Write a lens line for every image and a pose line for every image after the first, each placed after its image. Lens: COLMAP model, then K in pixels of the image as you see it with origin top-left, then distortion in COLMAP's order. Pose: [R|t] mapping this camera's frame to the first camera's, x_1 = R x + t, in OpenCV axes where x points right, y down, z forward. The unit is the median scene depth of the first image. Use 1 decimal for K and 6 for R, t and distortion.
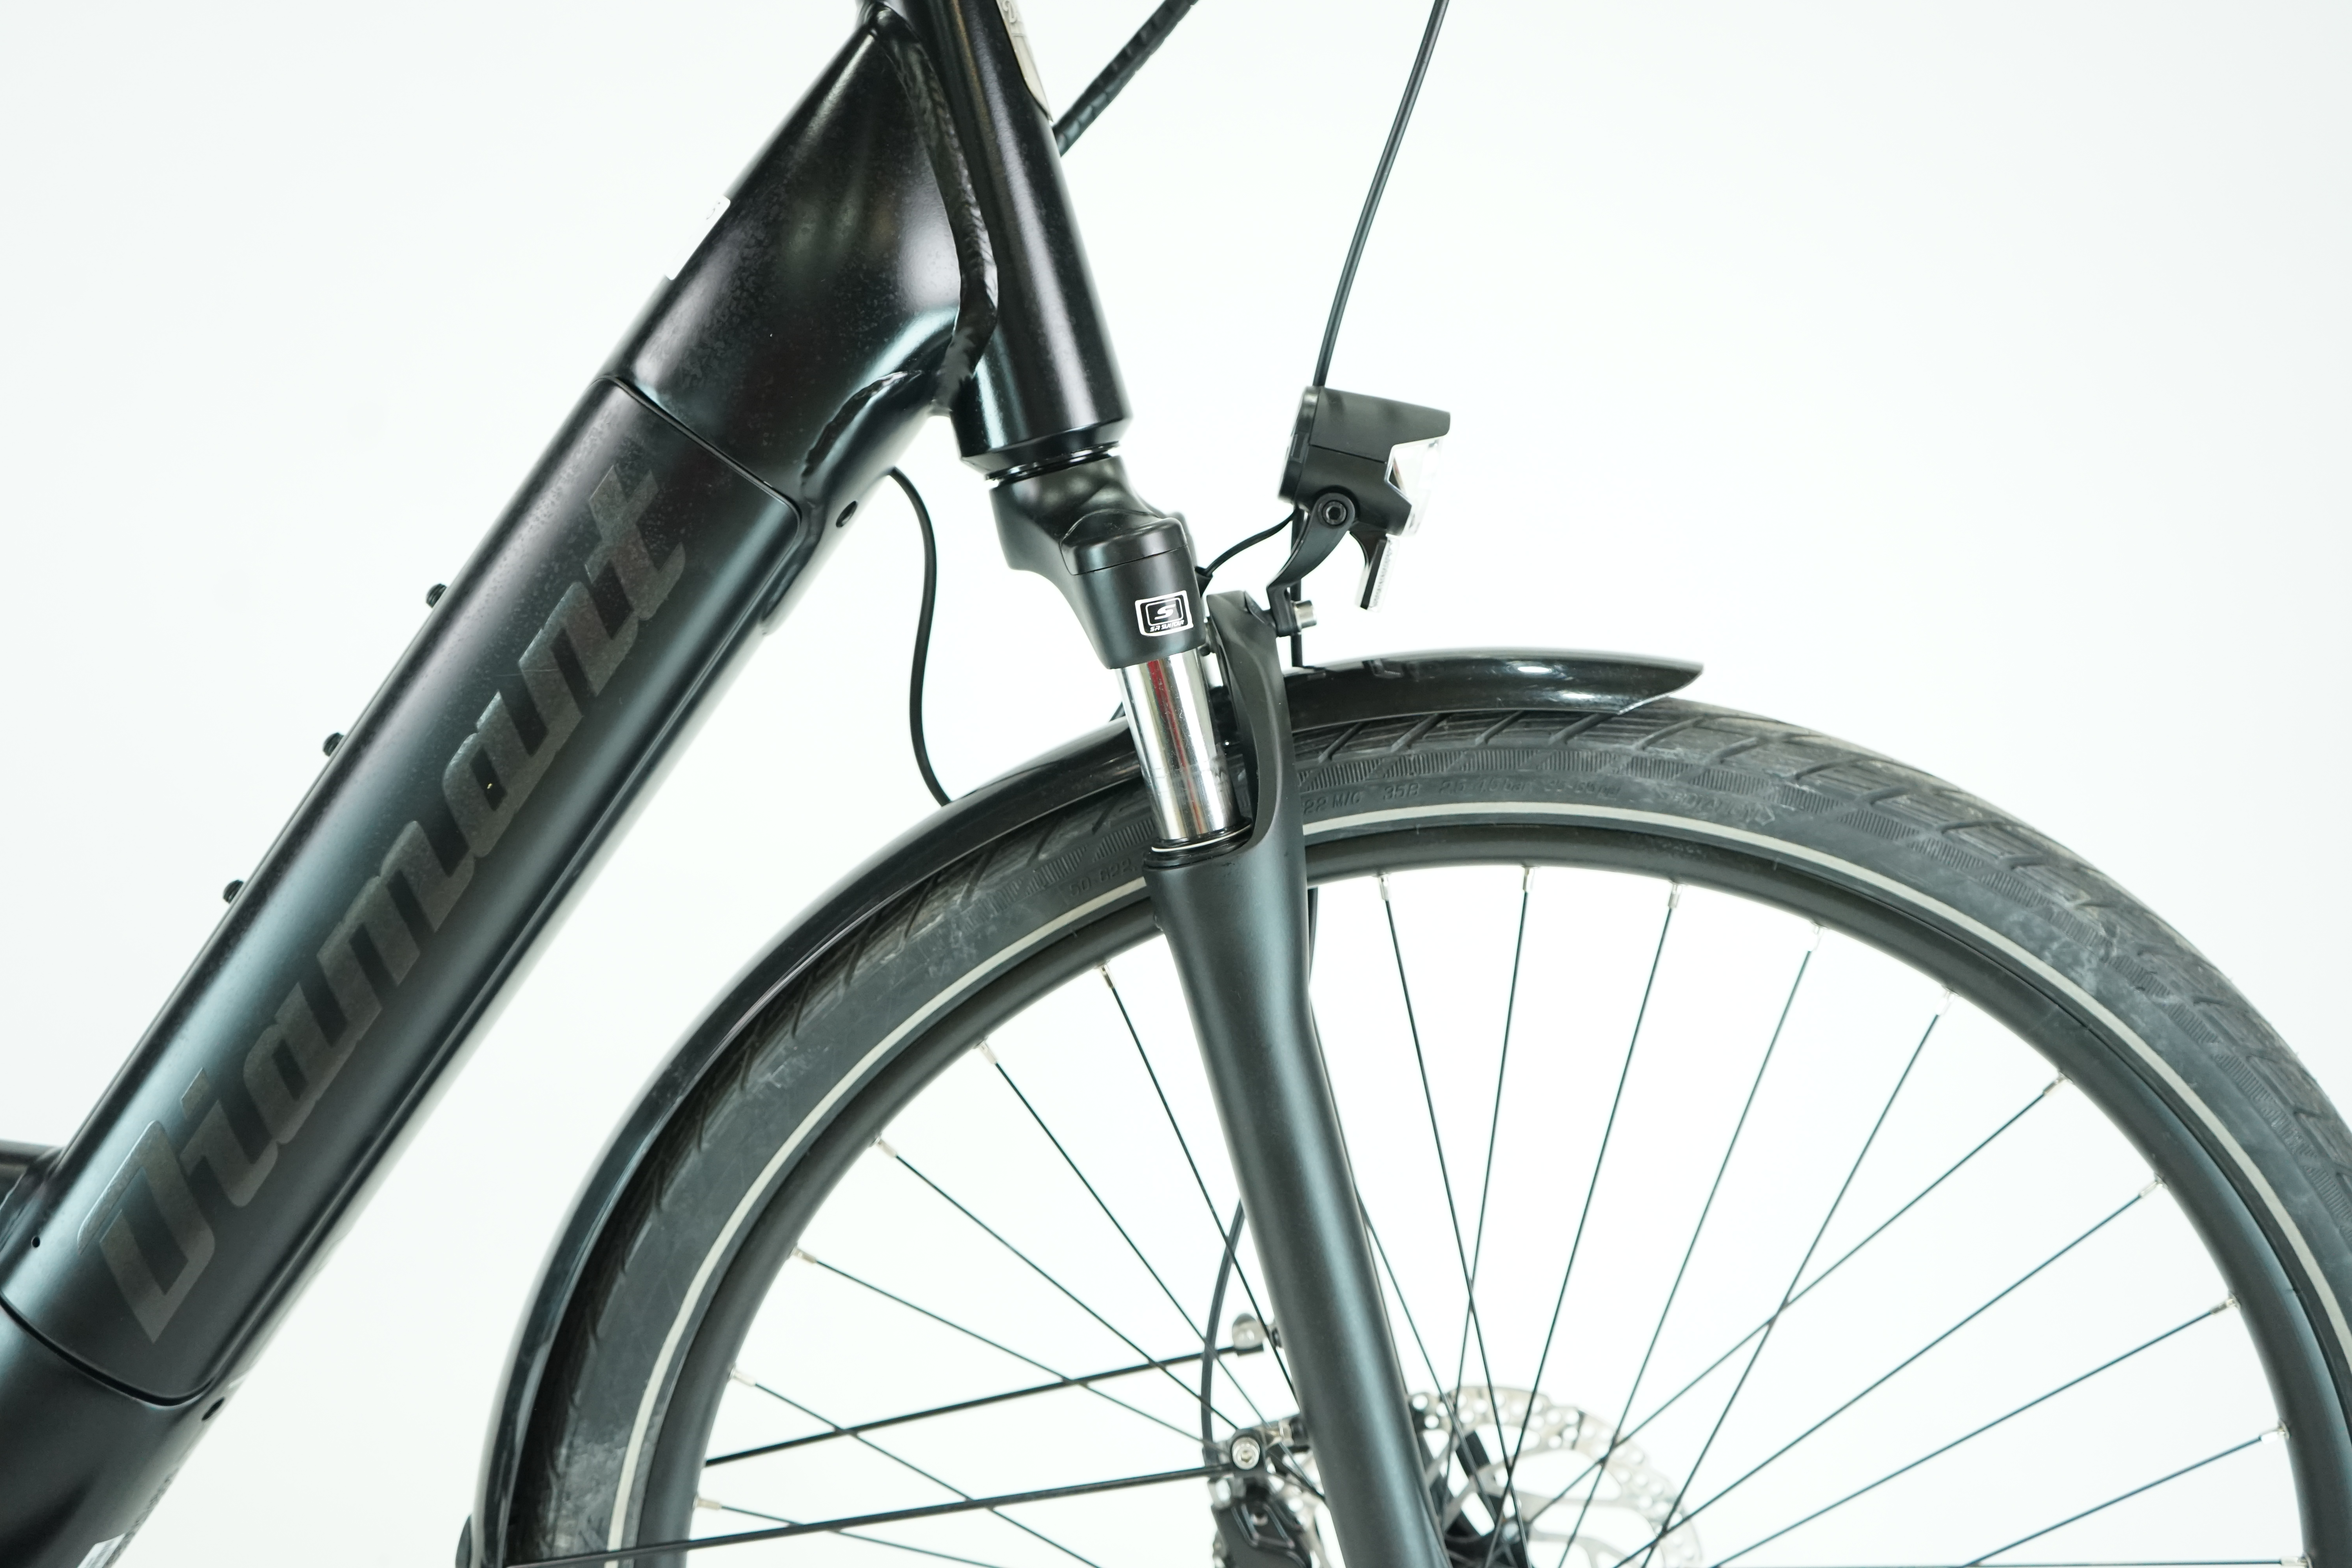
lens RADIAL K [[1879.2, 0, 1176.0], [0, 1879.2, 784.0], [0, 0, 1]] dist [-0.002356, 0.001633]
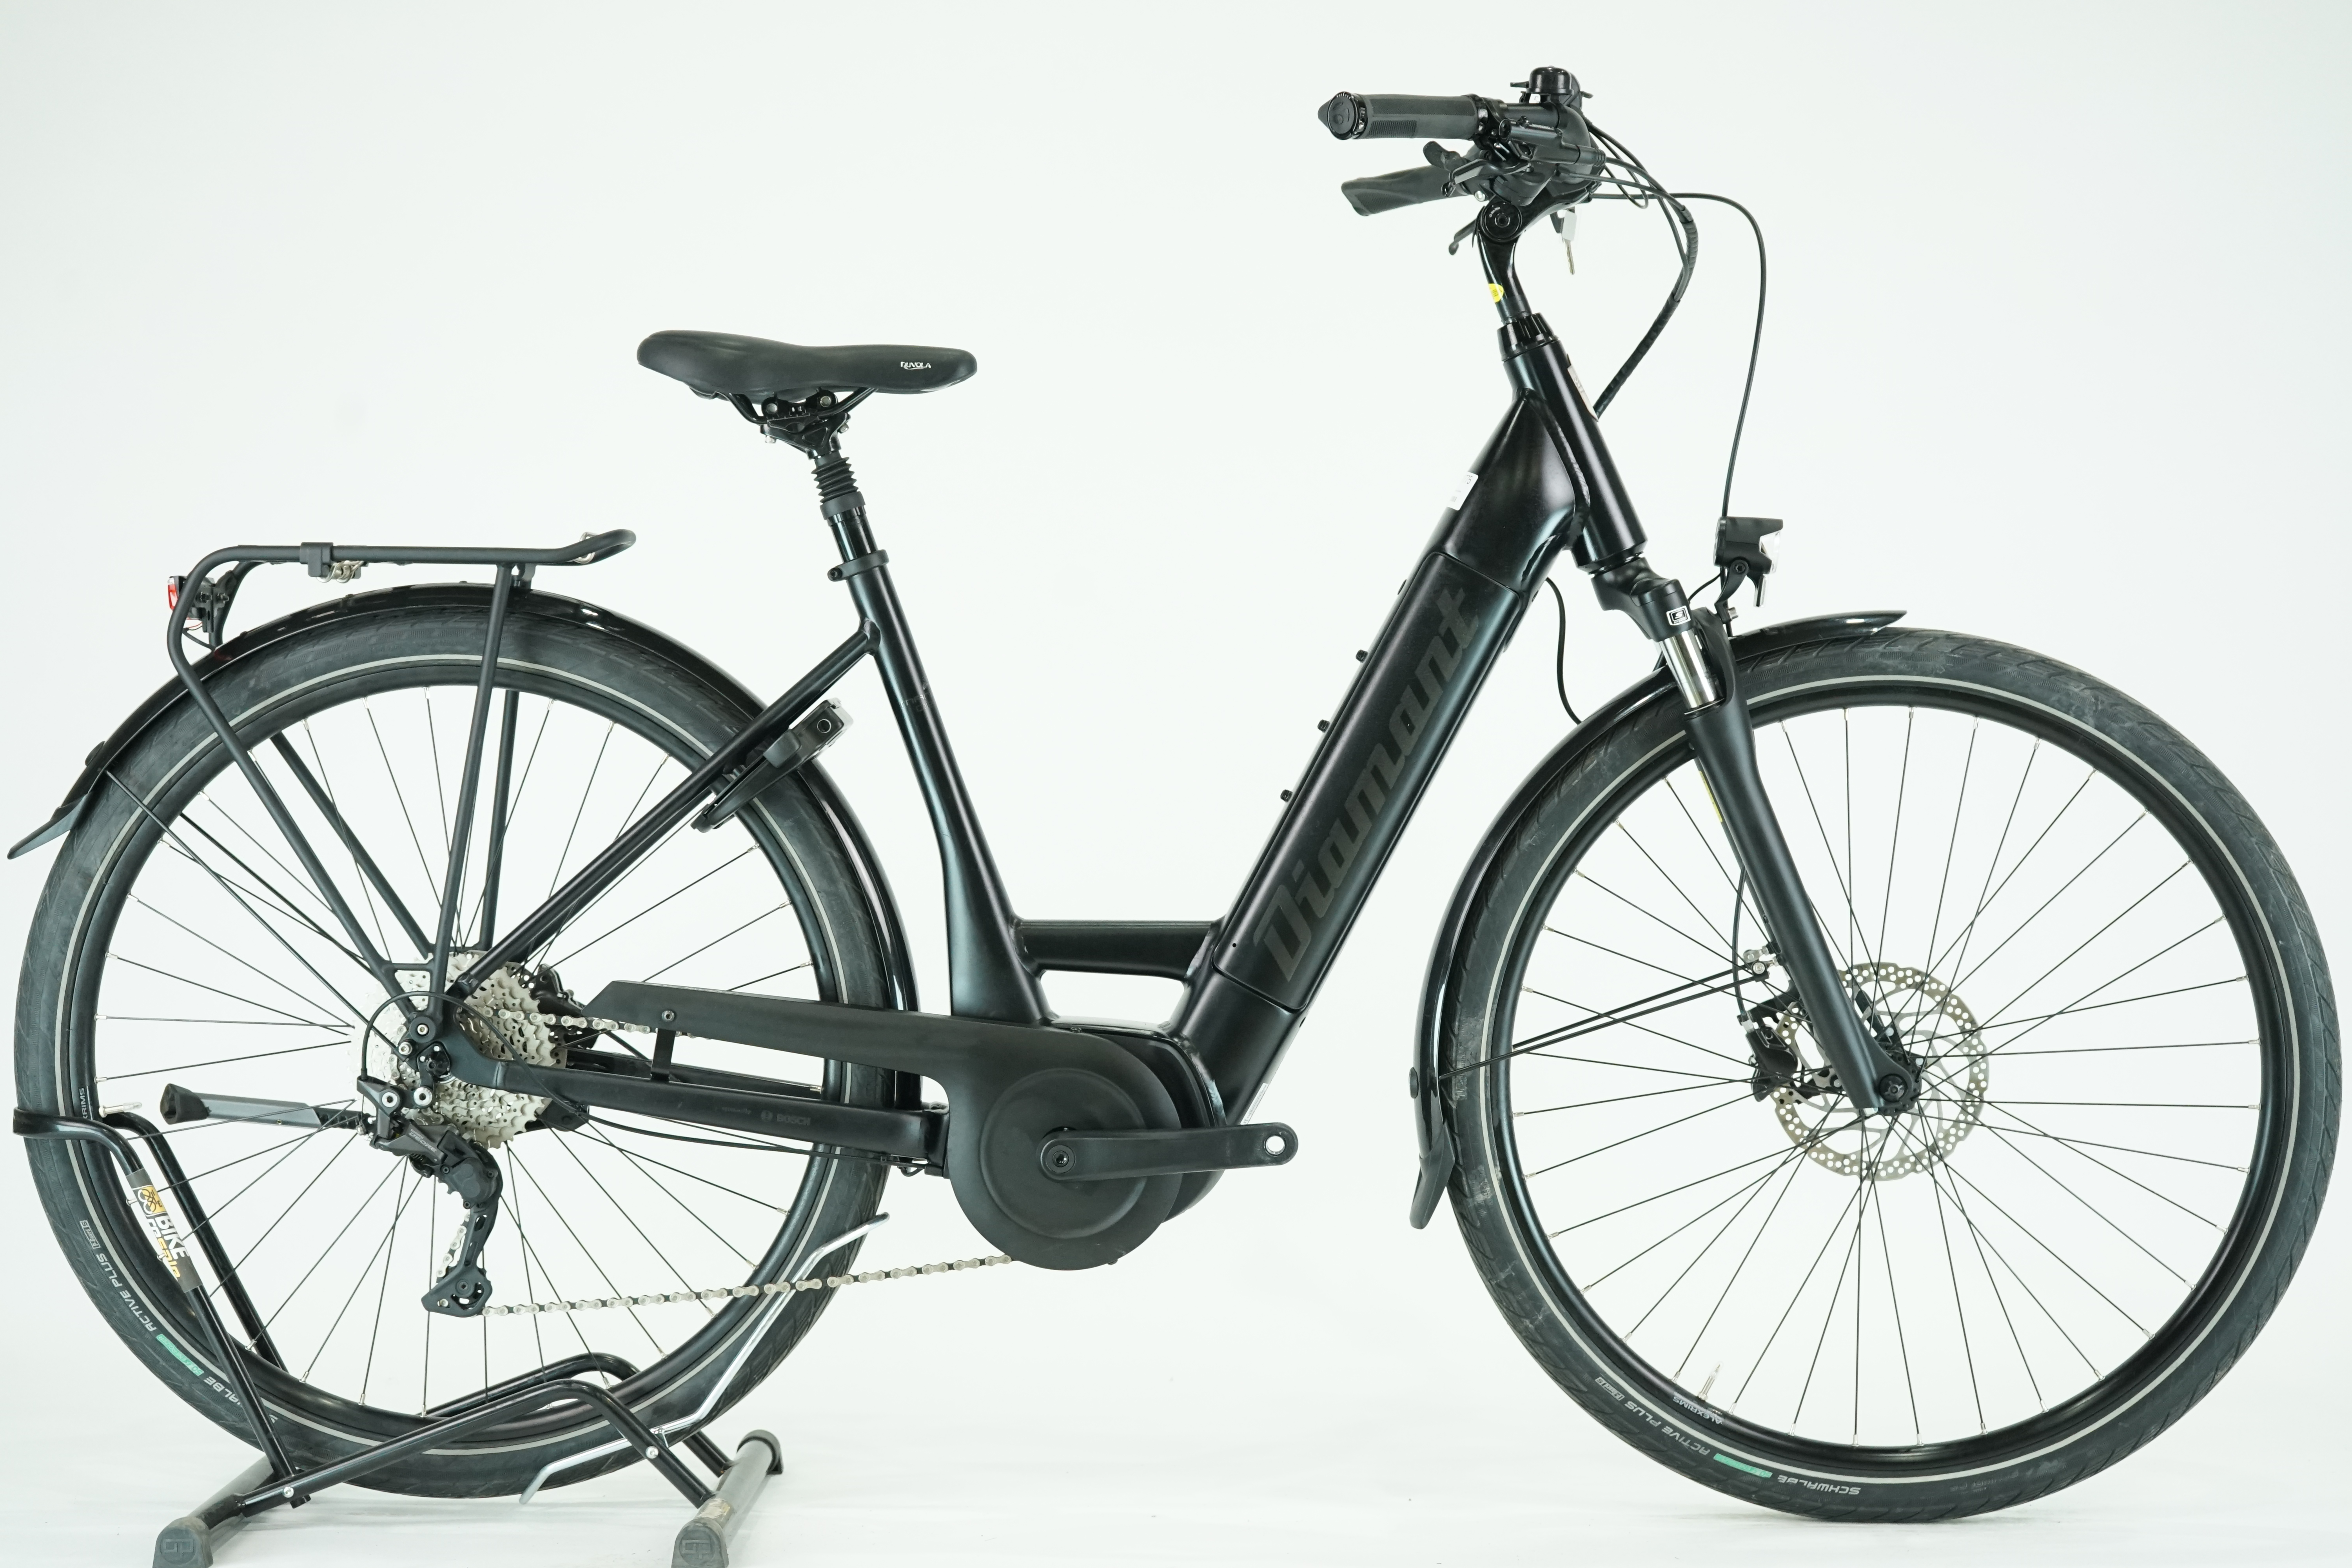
lens RADIAL K [[3862.7, 0, 1176.0], [0, 3862.7, 784.0], [0, 0, 1]] dist [0.009003, -0.062748]
pose [[0.990555, -0.131812, -0.037757, -0.465631], [0.126018, 0.983719, -0.128129, 0.649539], [0.054031, 0.122161, 0.991038, -3.784386]]
